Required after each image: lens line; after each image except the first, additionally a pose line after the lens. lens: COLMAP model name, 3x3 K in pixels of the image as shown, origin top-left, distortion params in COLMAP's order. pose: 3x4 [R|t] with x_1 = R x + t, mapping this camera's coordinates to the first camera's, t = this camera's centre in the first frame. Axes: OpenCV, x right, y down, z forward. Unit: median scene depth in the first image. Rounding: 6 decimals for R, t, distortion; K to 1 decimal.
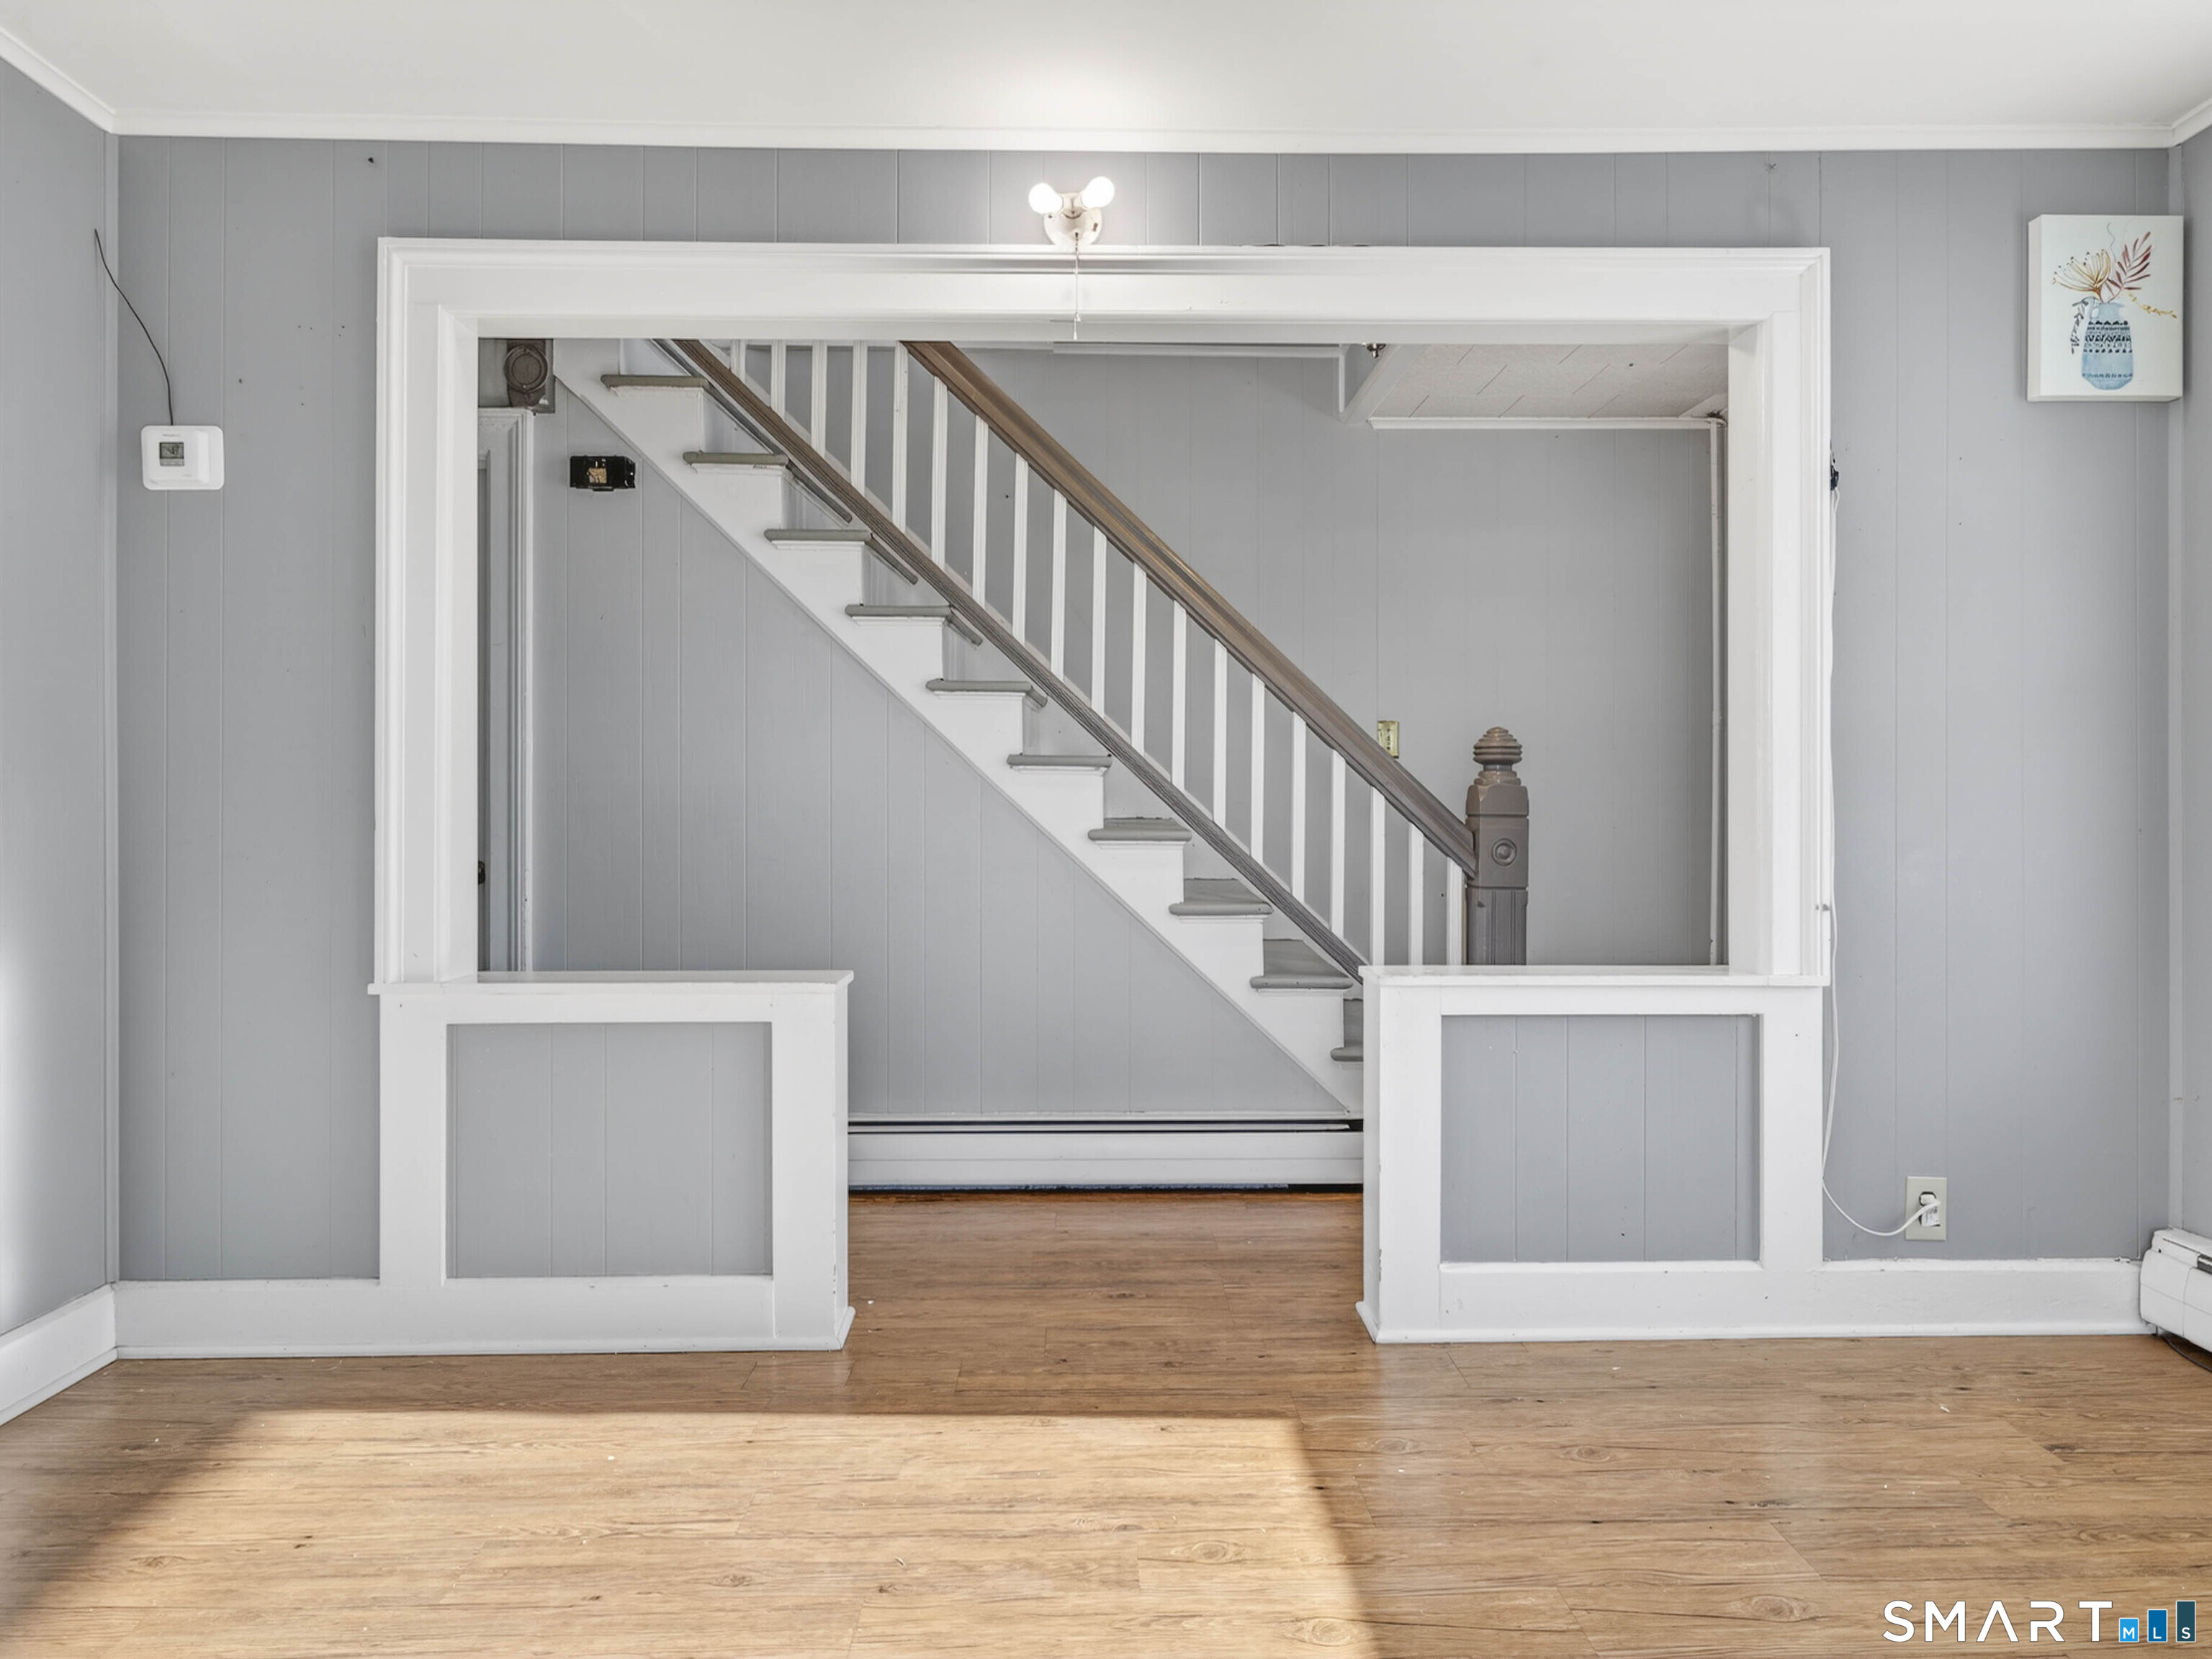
lens RADIAL K [[1360.1, 0, 1110.5], [0, 1360.1, 805.5], [0, 0, 1]] dist [0.009003, -0.000982]
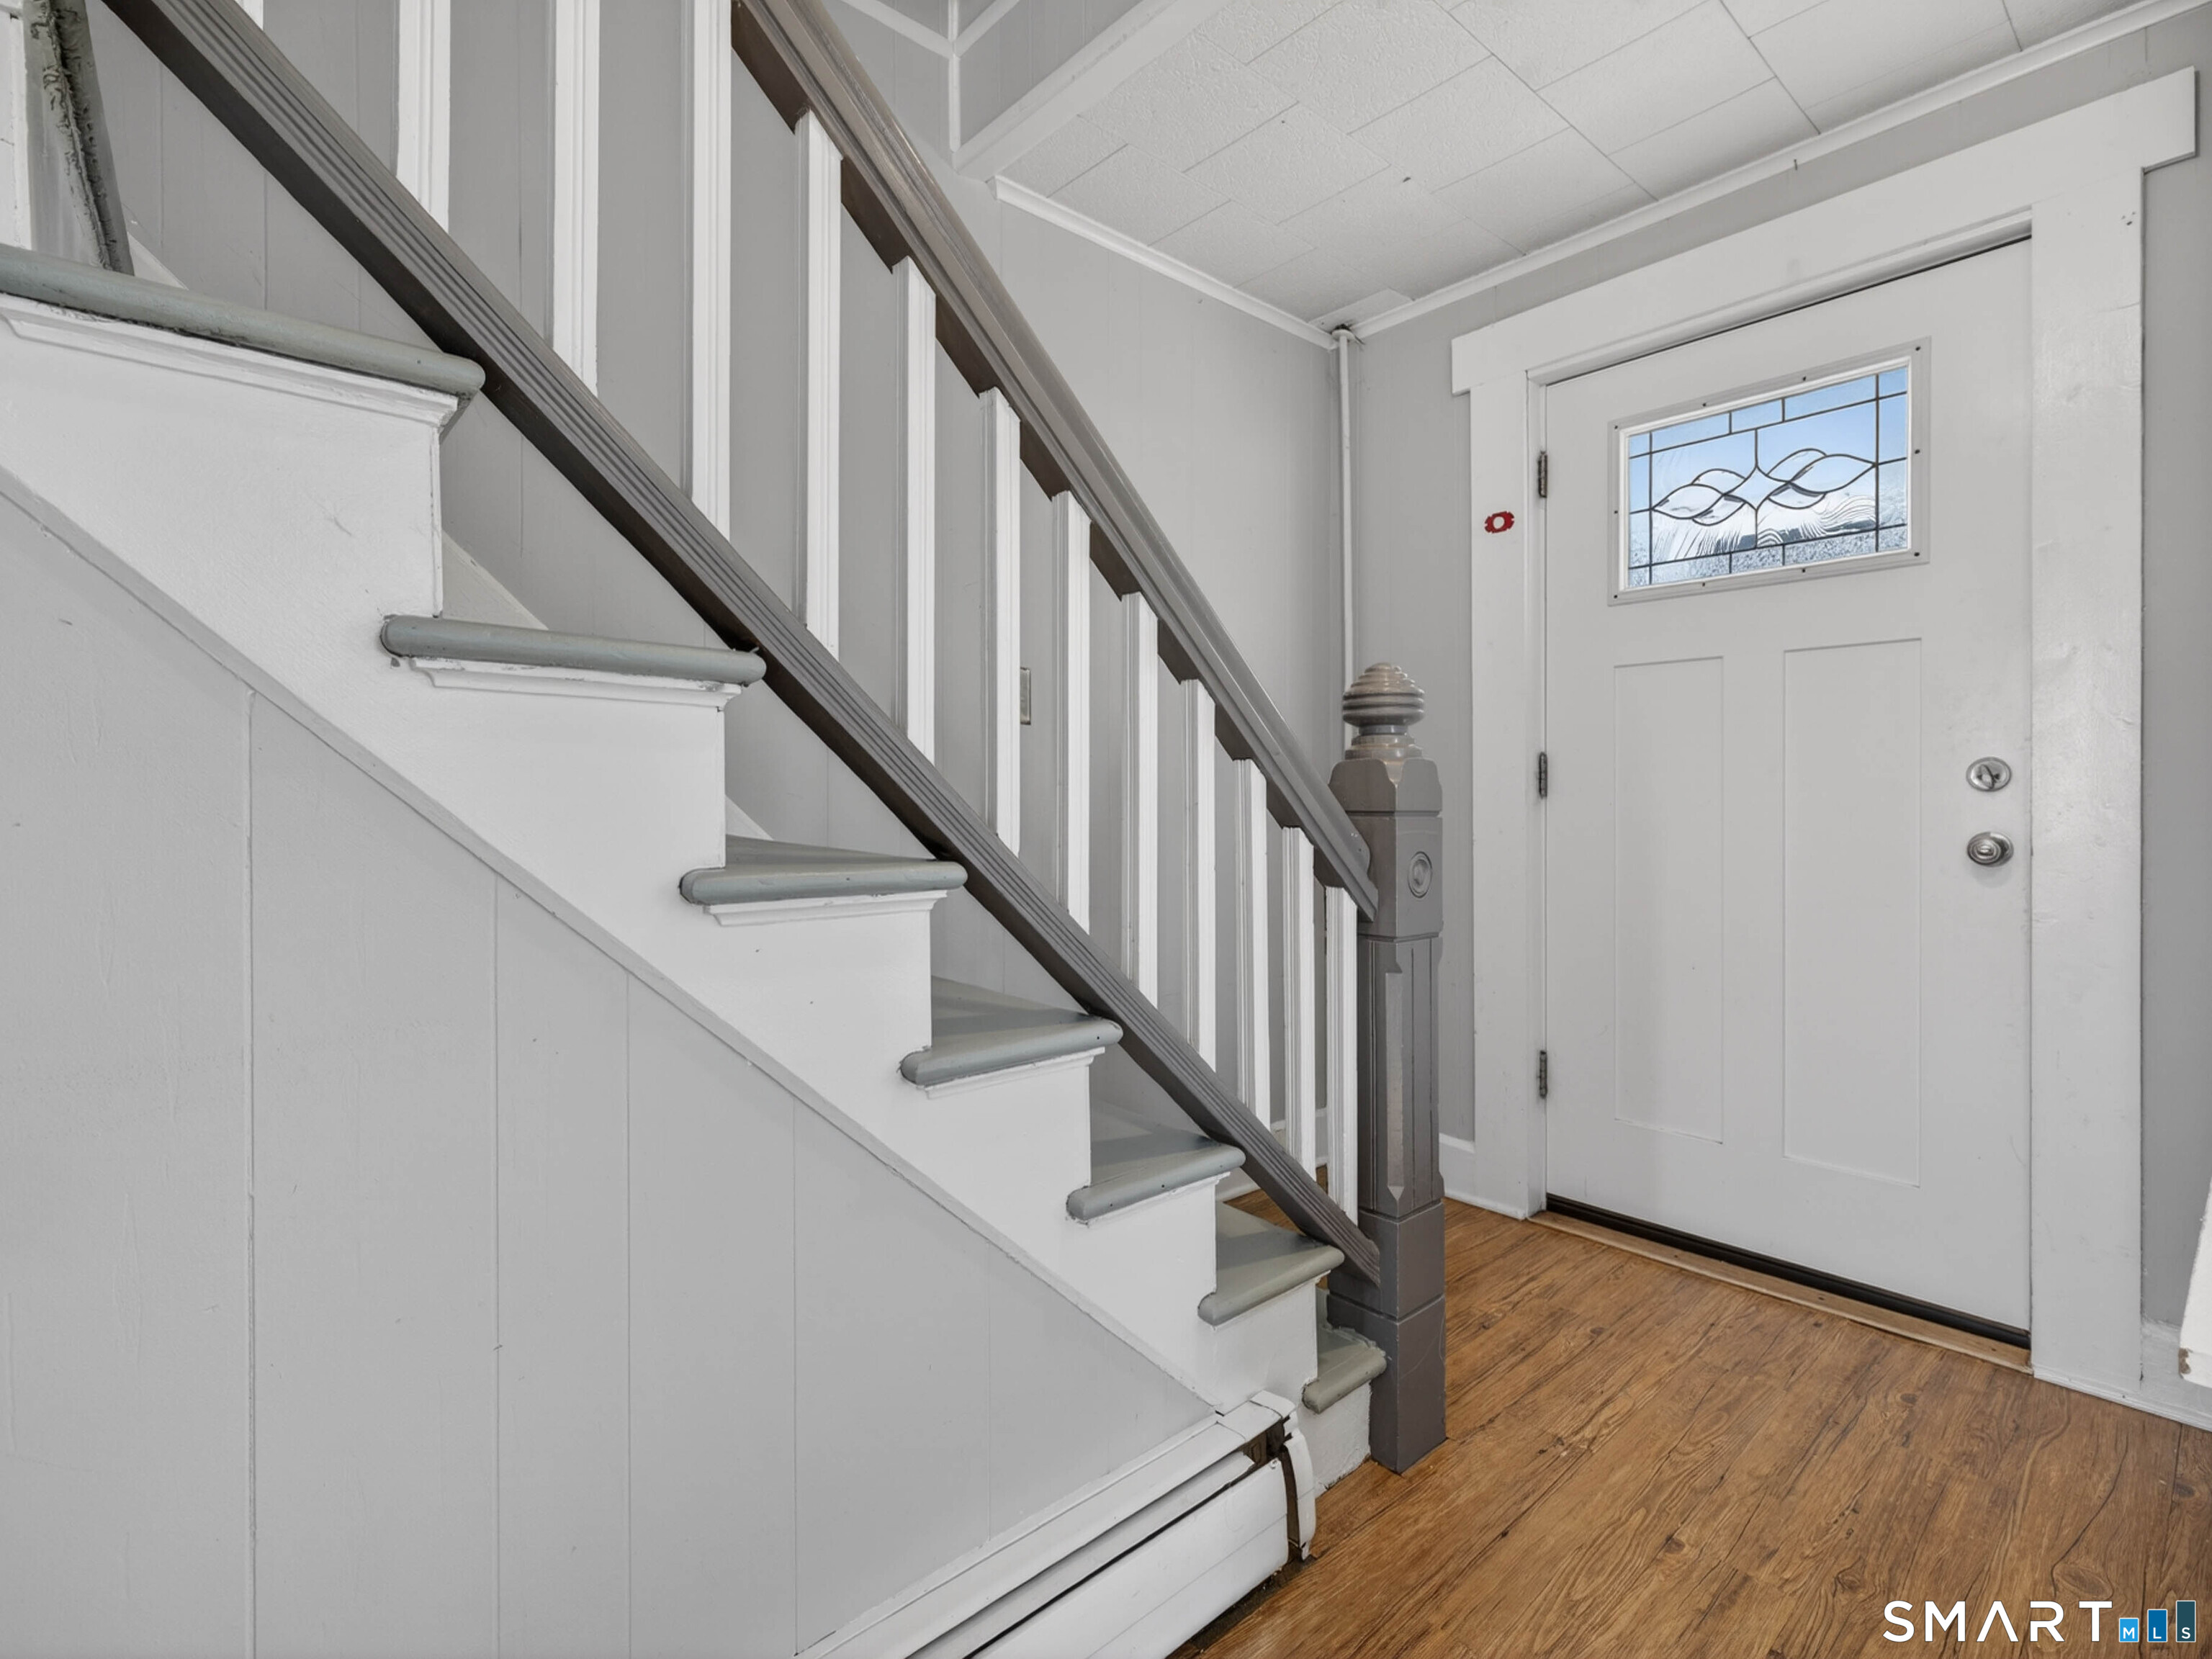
lens RADIAL K [[1036.8, 0, 1112.8], [0, 1036.8, 807.9], [0, 0, 1]] dist [0.010811, 0.000450]
pose [[0.764552, -0.010595, 0.644475, -0.097431], [0.004417, 0.999928, 0.011199, -0.000240], [-0.644547, -0.005716, 0.764543, 0.734643]]
